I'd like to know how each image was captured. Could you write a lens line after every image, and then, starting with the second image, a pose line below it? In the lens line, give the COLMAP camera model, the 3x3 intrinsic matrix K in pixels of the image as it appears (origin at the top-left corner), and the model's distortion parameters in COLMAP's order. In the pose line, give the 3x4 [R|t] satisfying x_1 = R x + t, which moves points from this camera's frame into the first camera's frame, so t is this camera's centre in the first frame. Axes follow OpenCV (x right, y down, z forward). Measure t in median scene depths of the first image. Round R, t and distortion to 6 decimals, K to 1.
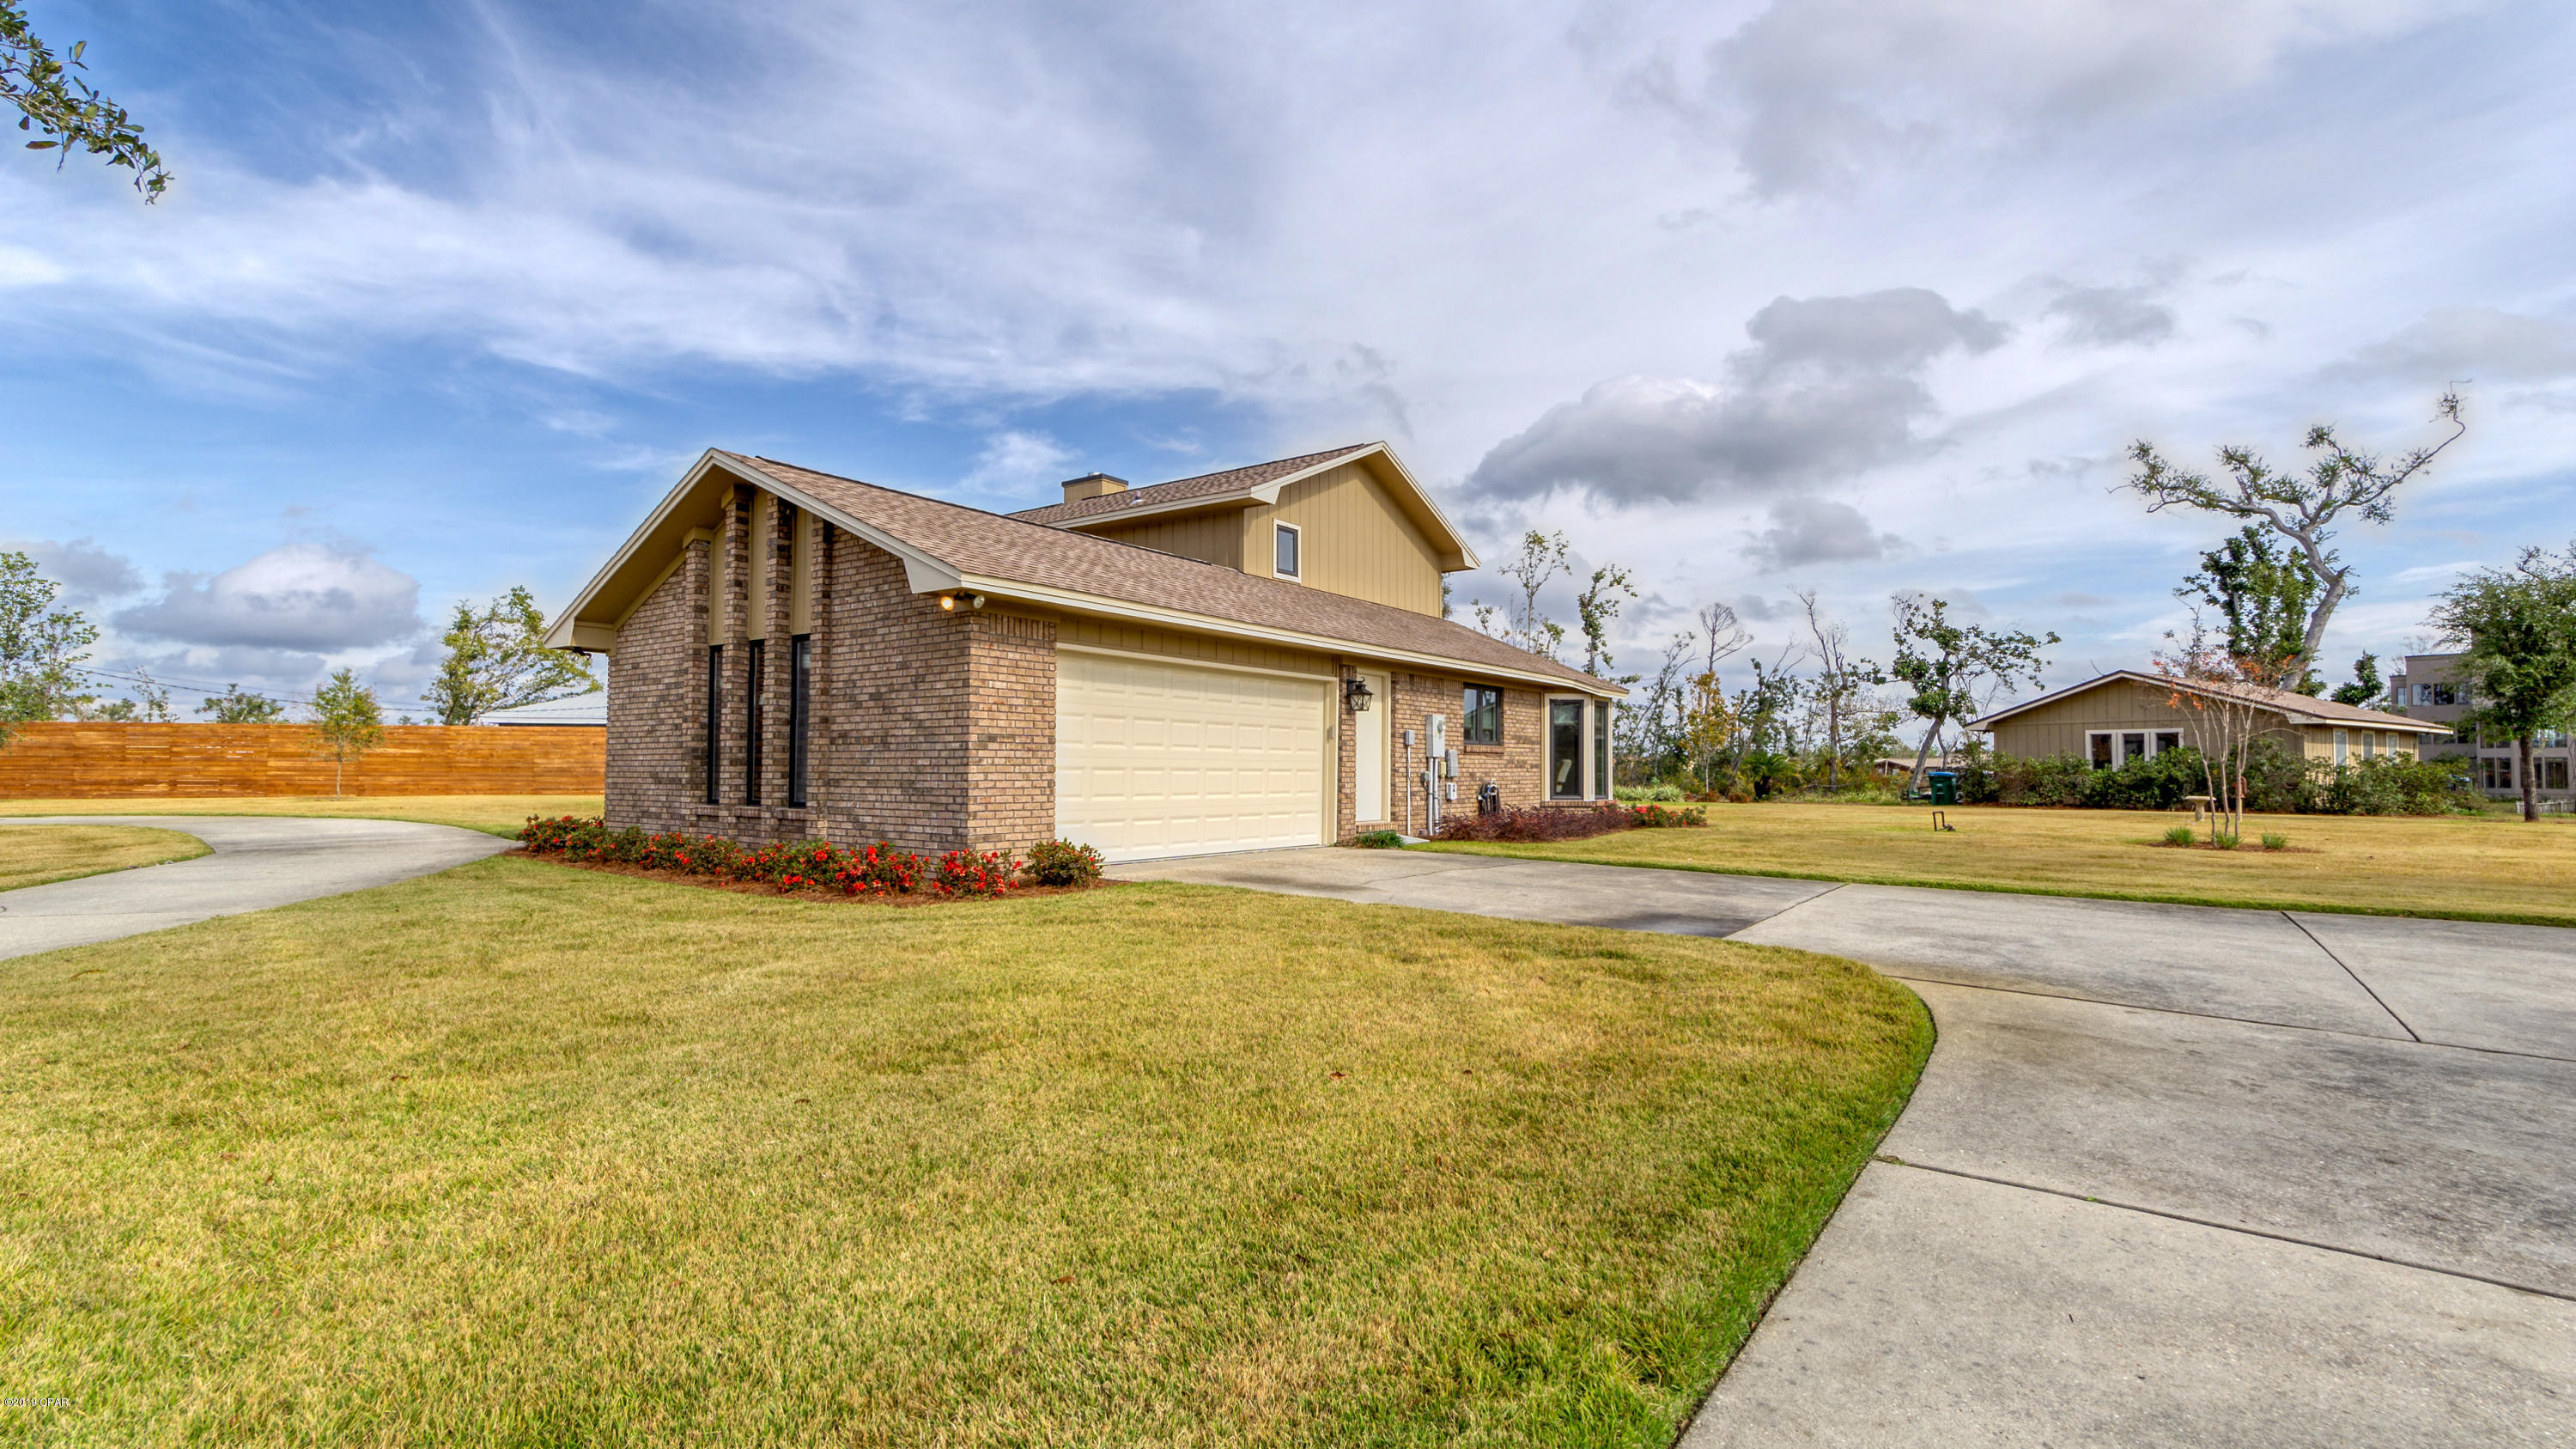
lens RADIAL K [[1047.1, 0, 1382.4], [0, 1047.1, 731.6], [0, 0, 1]] dist [0.000600, 0.002497]
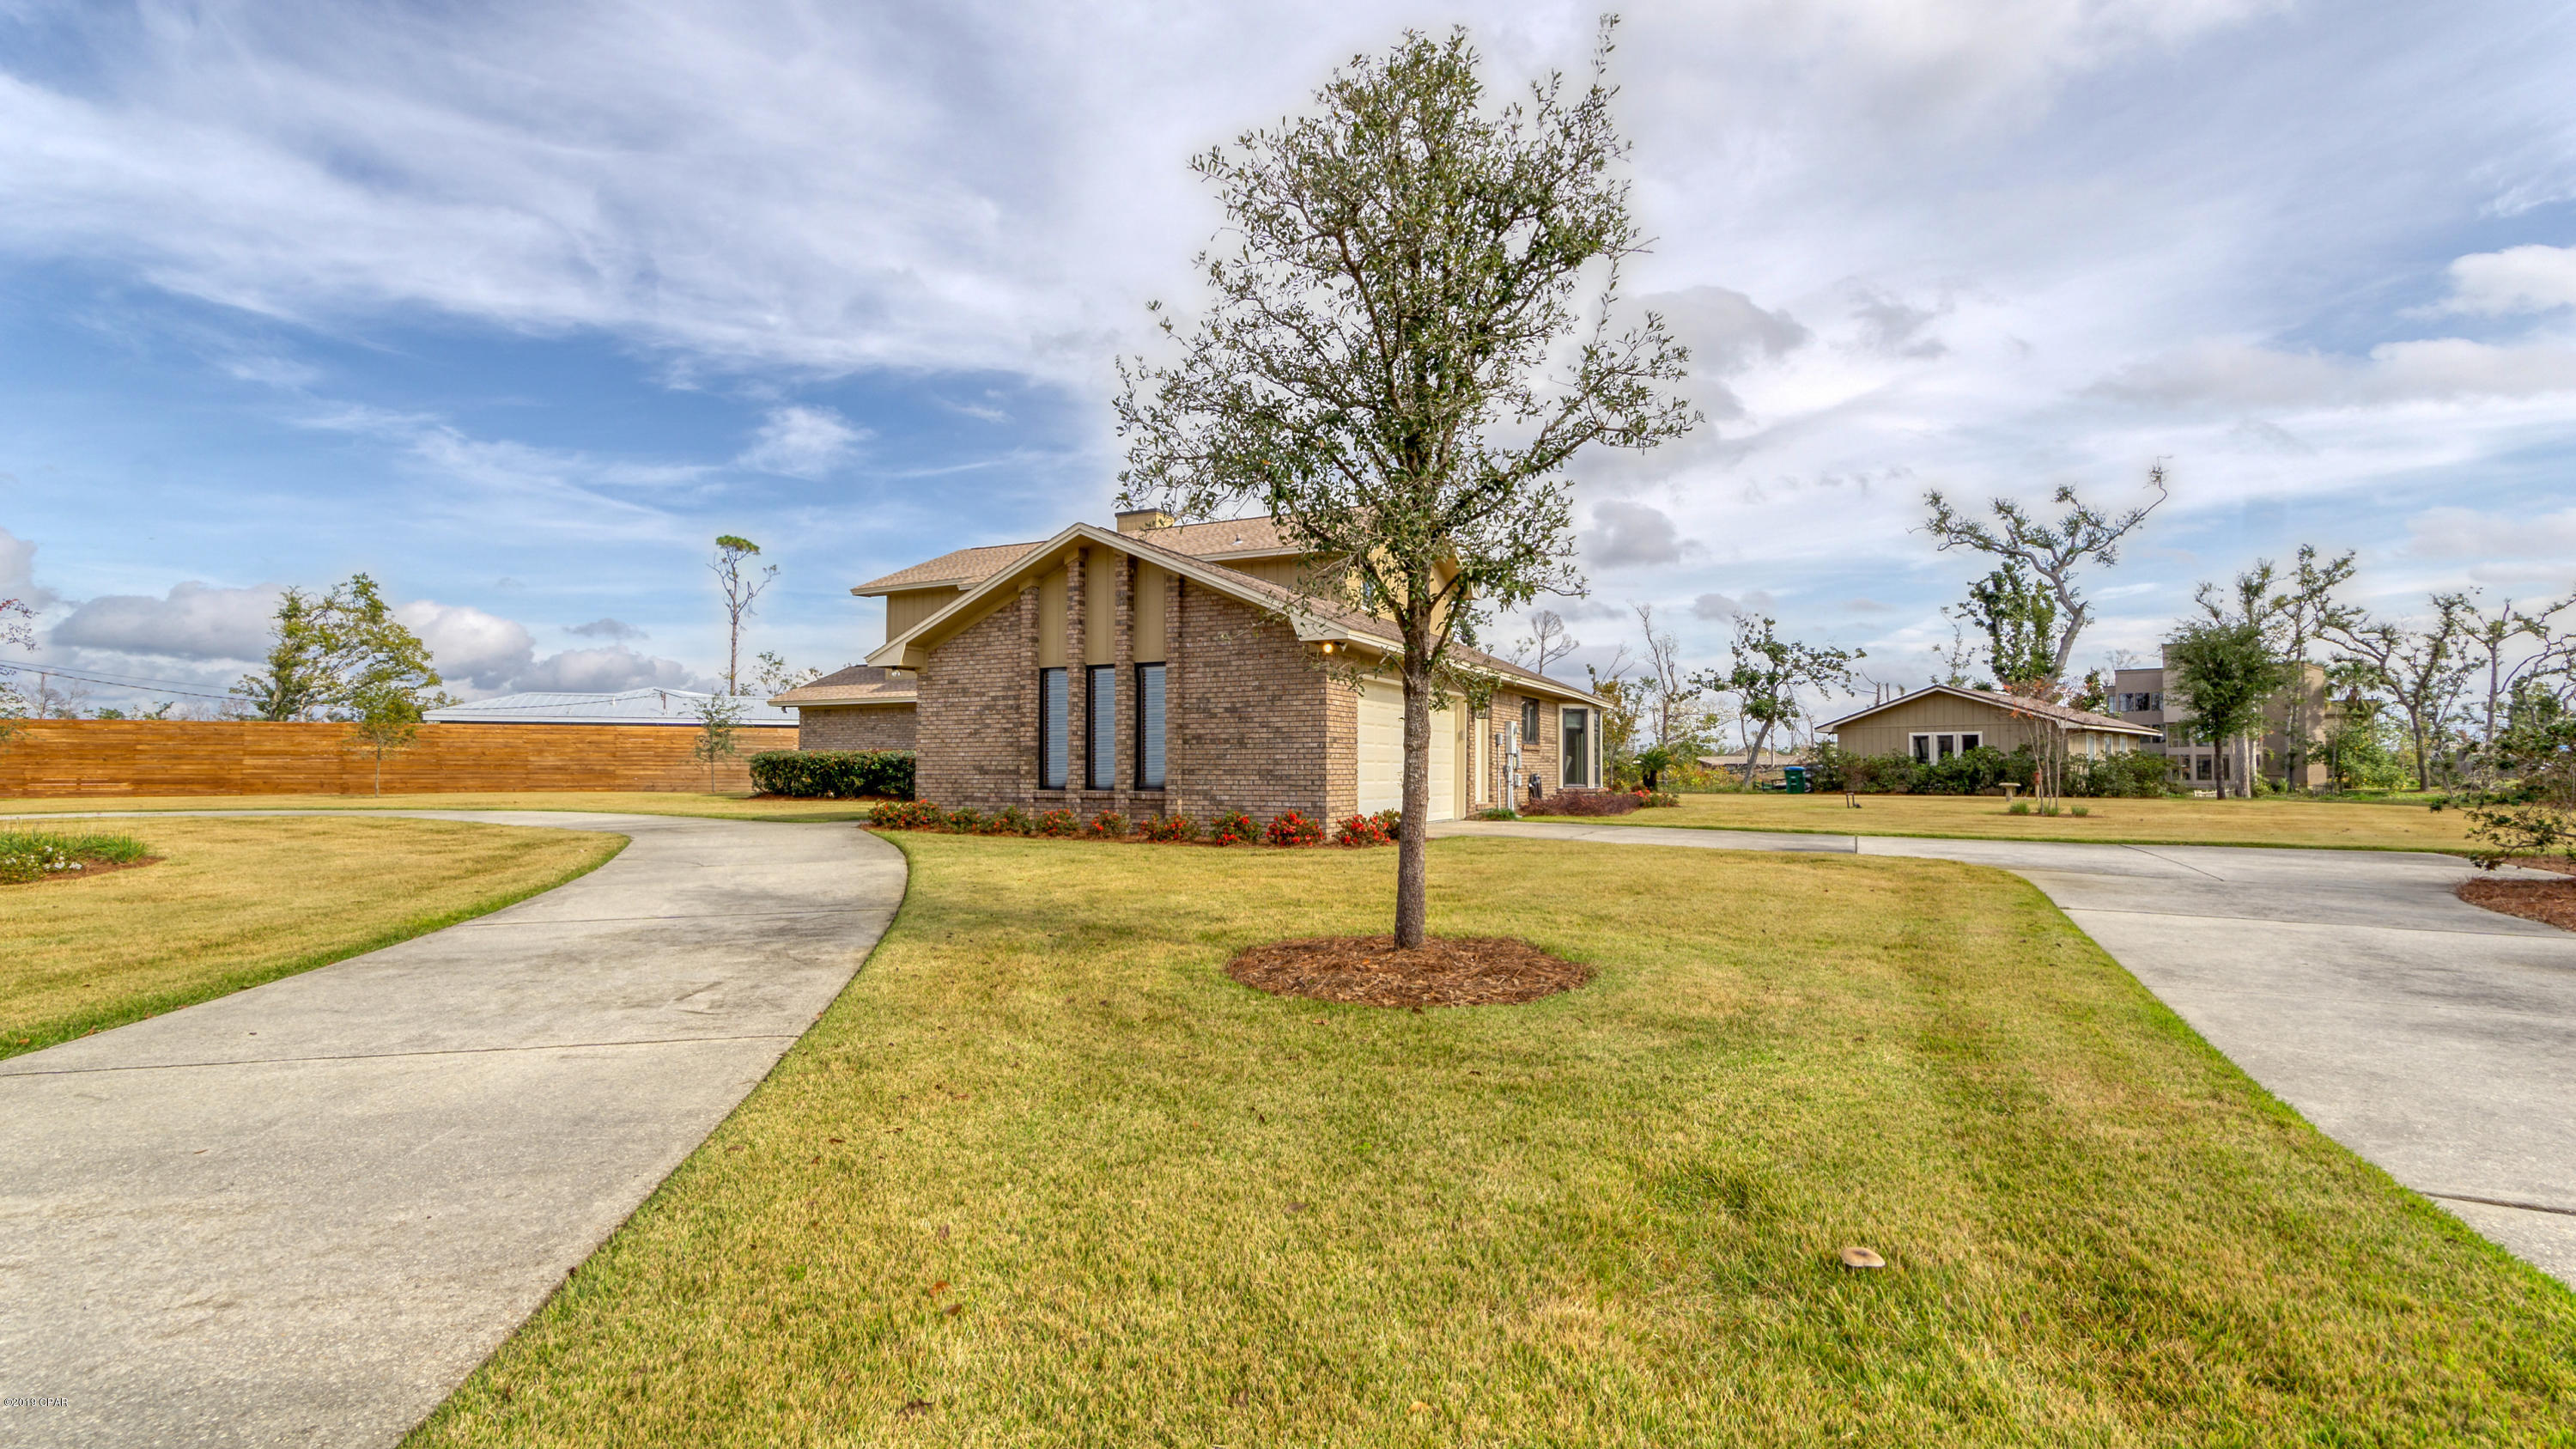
lens RADIAL K [[1047.1, 0, 1361.5], [0, 1047.1, 733.5], [0, 0, 1]] dist [0.000600, 0.002497]
pose [[0.987769, 0.002298, 0.155904, -0.156291], [-0.002829, 0.999991, 0.003179, -0.001981], [-0.155896, -0.003581, 0.987767, -0.121125]]
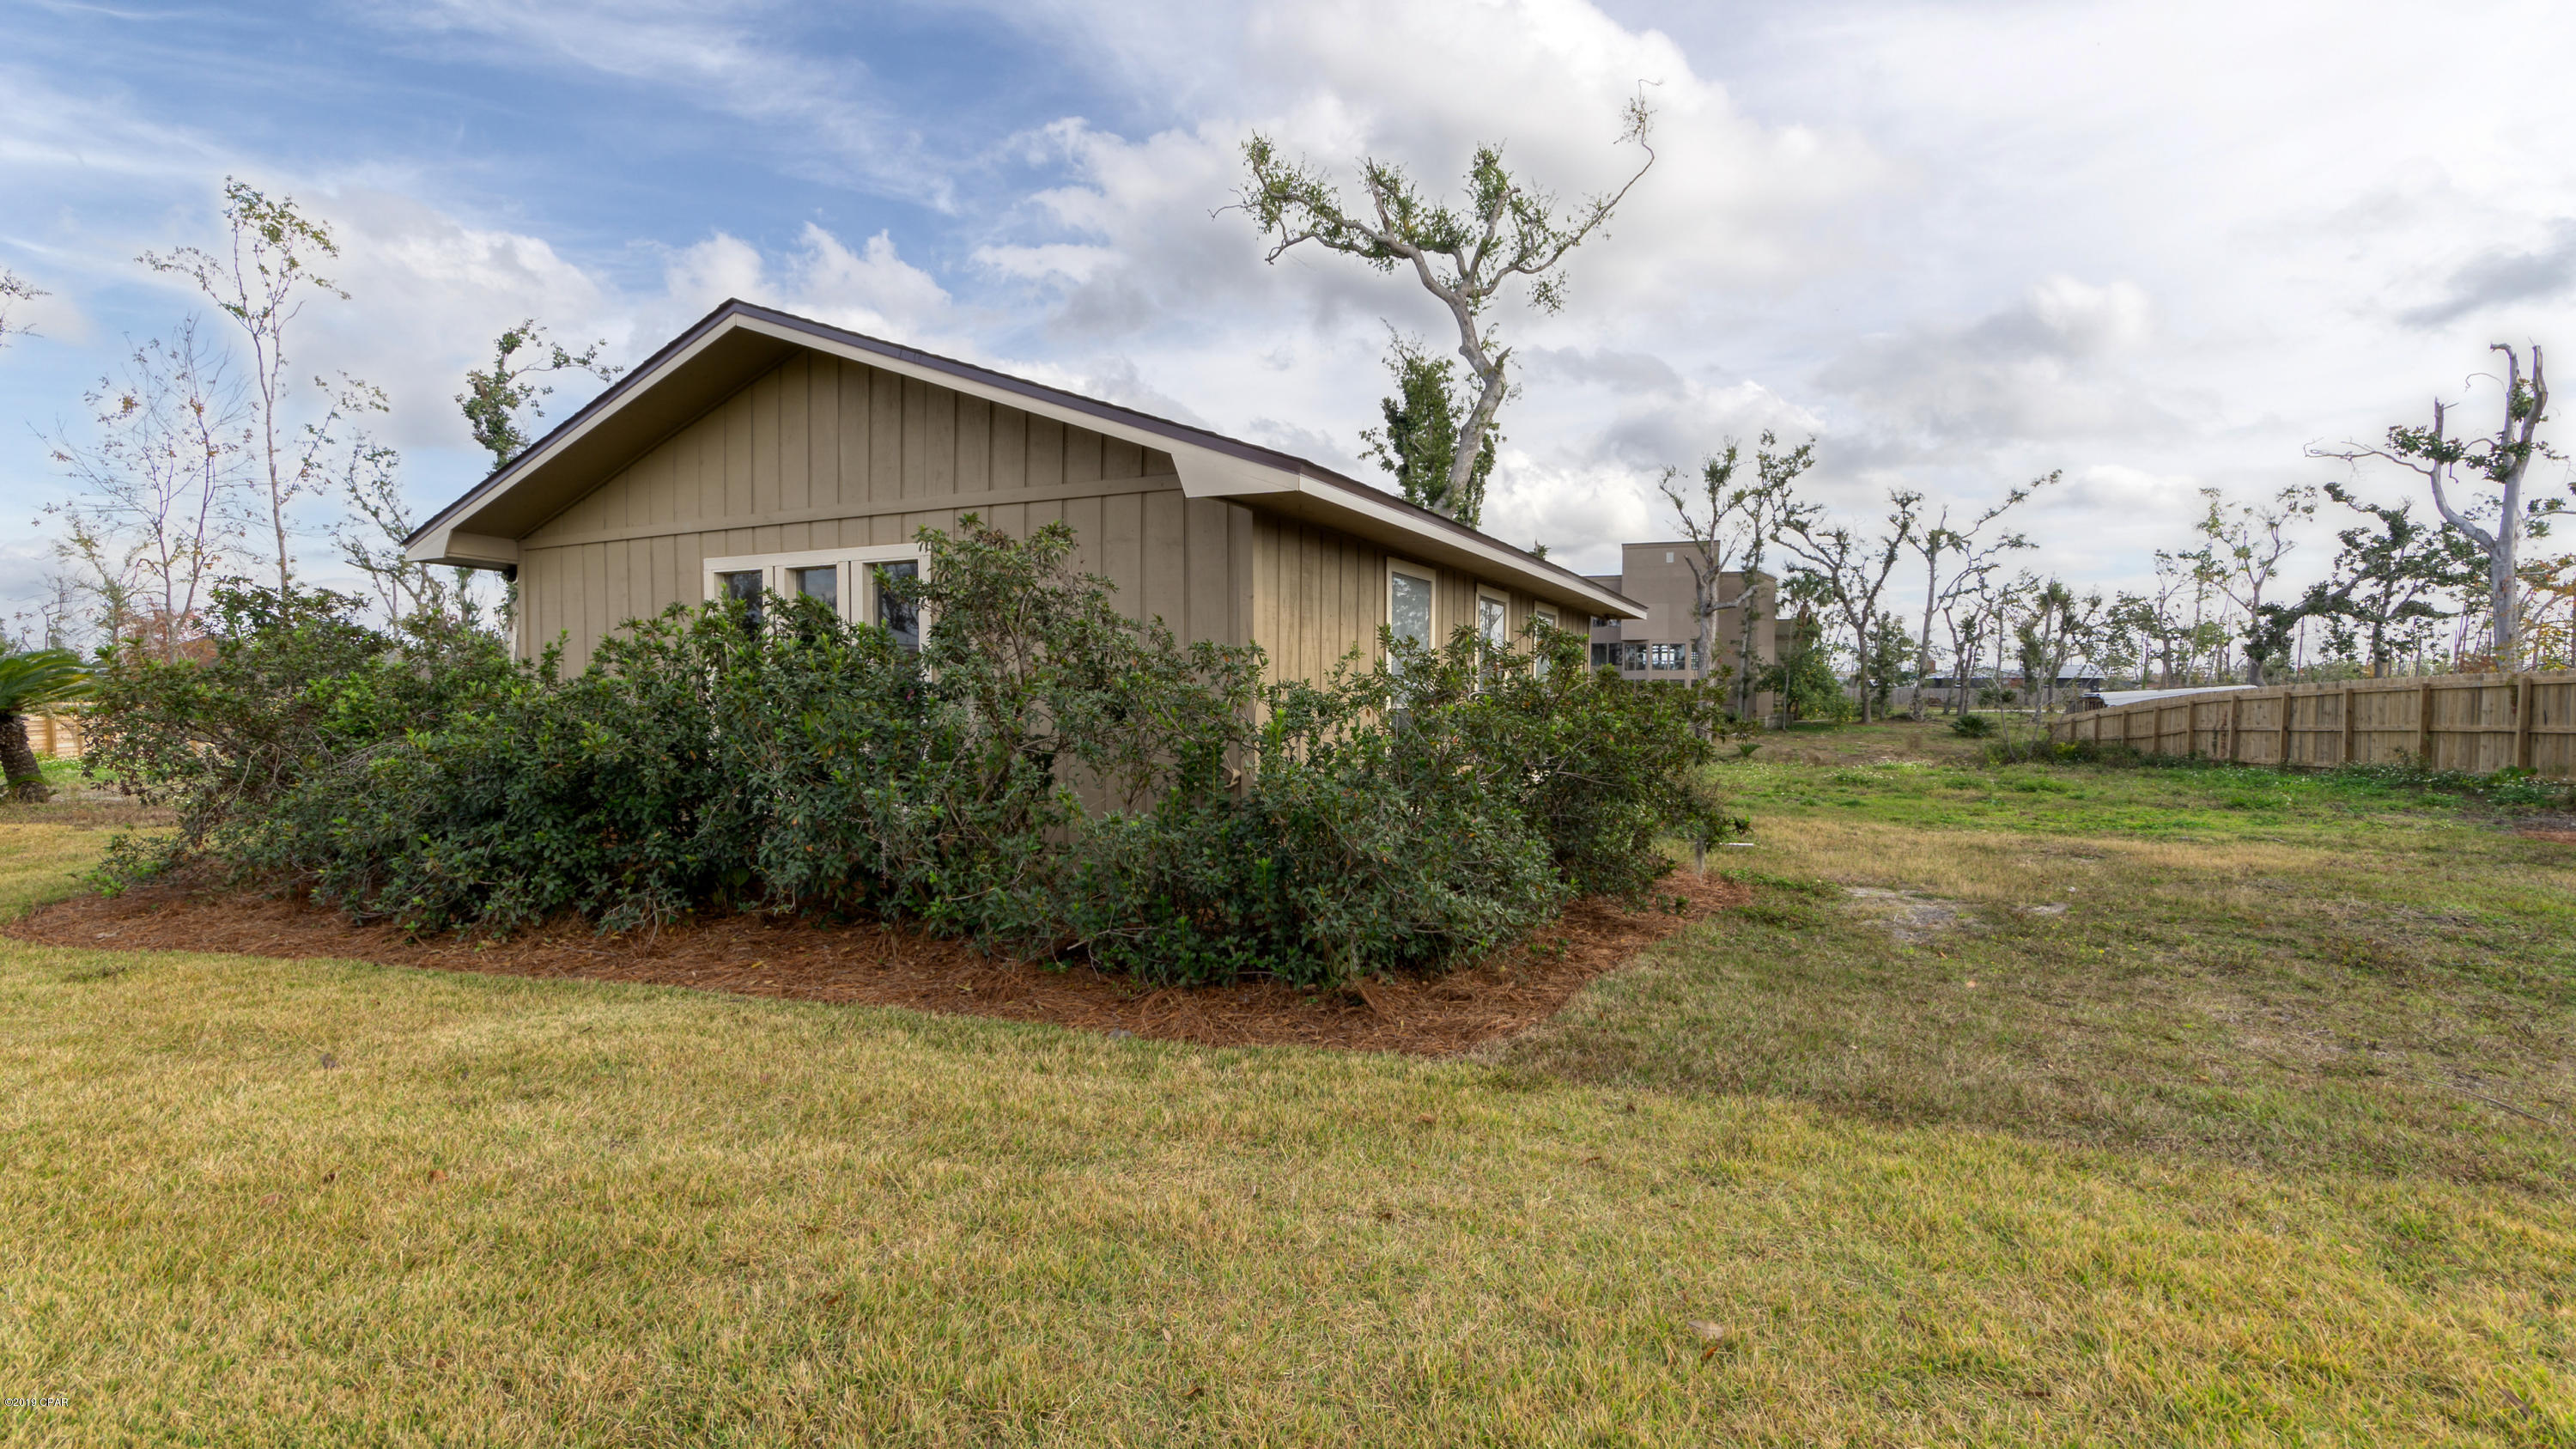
lens RADIAL K [[1138.8, 0, 1306.6], [0, 1138.8, 710.4], [0, 0, 1]] dist [-0.000056, 0.002618]
pose [[0.855151, -0.007897, 0.518318, 0.601062], [-0.021054, 0.998530, 0.049948, 0.018377], [-0.517951, -0.053626, 0.853728, 0.615945]]
